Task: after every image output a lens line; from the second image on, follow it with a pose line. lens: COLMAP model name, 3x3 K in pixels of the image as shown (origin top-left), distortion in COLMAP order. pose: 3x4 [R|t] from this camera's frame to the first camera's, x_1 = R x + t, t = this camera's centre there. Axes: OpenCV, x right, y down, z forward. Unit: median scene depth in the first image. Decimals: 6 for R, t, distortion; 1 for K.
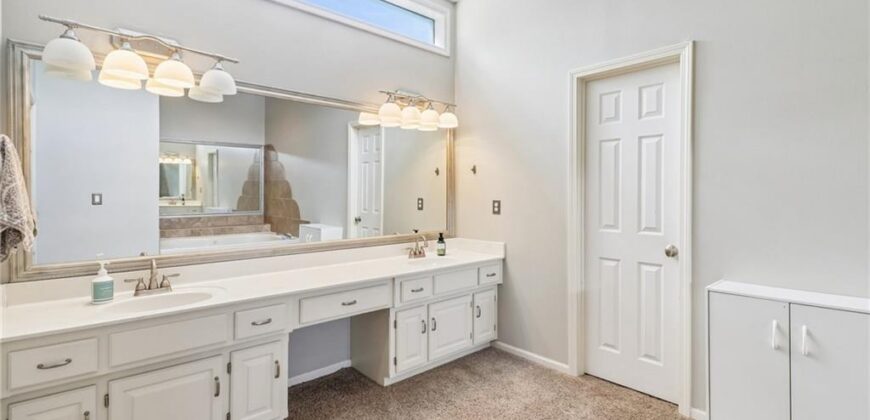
lens RADIAL K [[407.3, 0, 431.6], [0, 407.3, 202.6], [0, 0, 1]] dist [-0.000512, -0.010487]
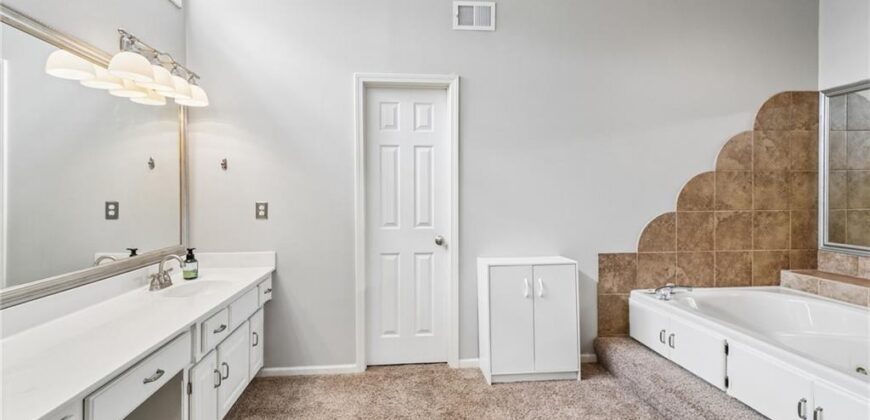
lens RADIAL K [[407.3, 0, 434.1], [0, 407.3, 202.5], [0, 0, 1]] dist [-0.000512, -0.010487]
pose [[0.574453, -0.021212, 0.818263, -0.388745], [0.016758, 0.999759, 0.014152, -0.013613], [-0.818366, 0.005583, 0.574670, 0.266671]]
